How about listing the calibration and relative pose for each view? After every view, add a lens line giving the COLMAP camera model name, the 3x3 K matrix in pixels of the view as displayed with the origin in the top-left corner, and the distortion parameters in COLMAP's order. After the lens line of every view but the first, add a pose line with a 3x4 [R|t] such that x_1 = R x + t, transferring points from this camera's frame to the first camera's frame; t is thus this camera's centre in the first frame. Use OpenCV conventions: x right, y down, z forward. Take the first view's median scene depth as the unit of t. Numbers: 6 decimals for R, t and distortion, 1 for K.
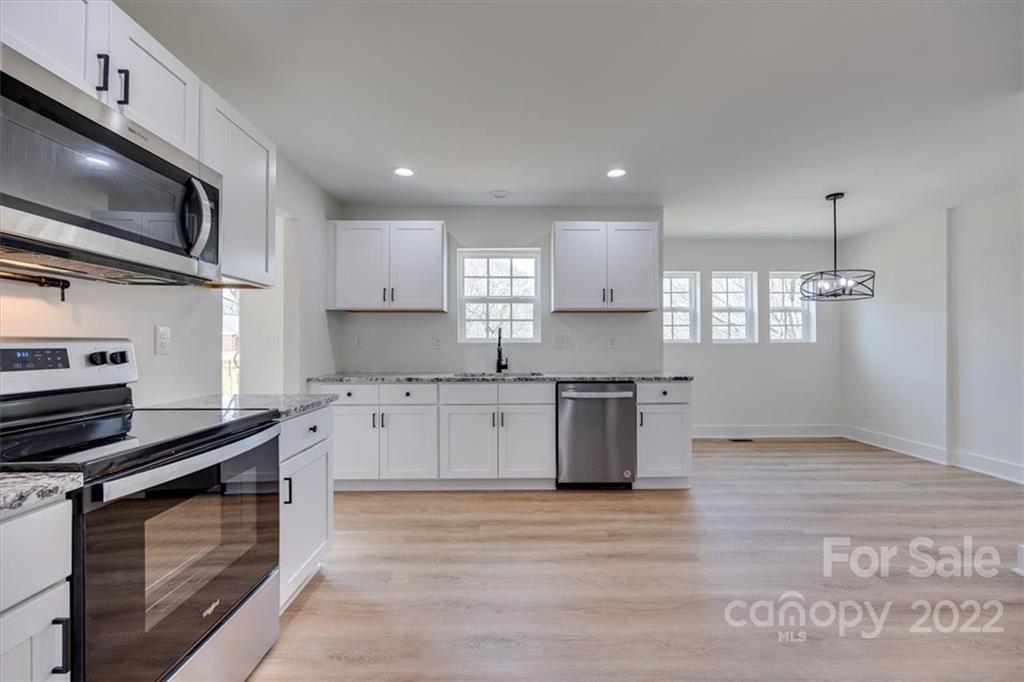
lens RADIAL K [[419.5, 0, 509.2], [0, 419.5, 343.9], [0, 0, 1]] dist [0.000901, 0.000274]
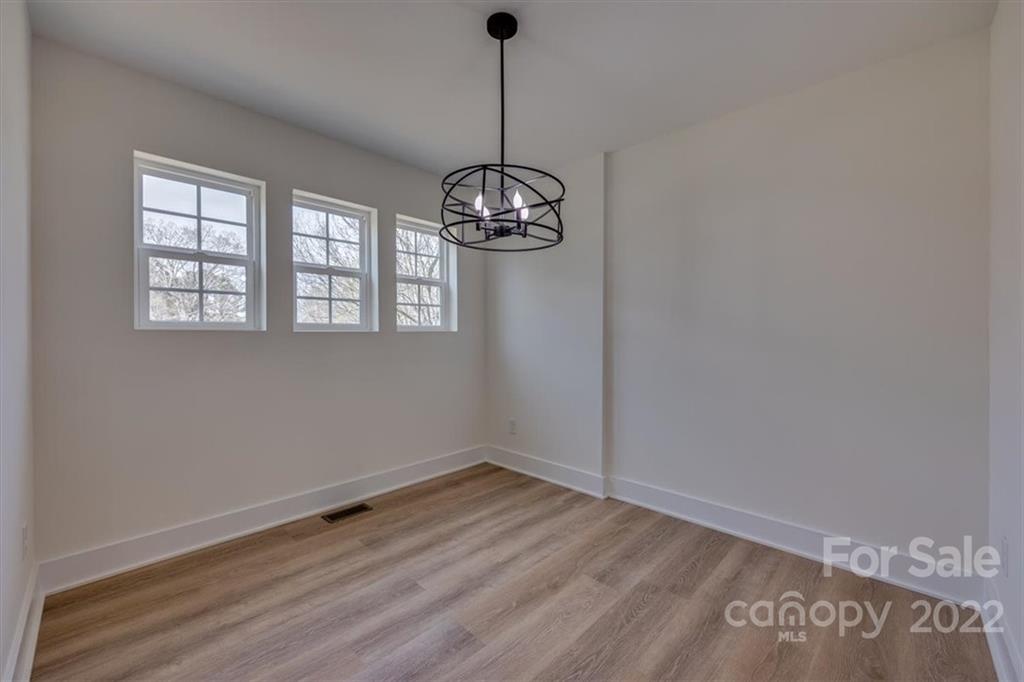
lens RADIAL K [[419.5, 0, 518.8], [0, 419.5, 343.1], [0, 0, 1]] dist [0.000901, 0.000274]
pose [[0.694427, -0.010343, 0.719489, 0.324989], [-0.005064, 0.999802, 0.019260, 0.001173], [-0.719545, -0.017018, 0.694237, 0.476457]]
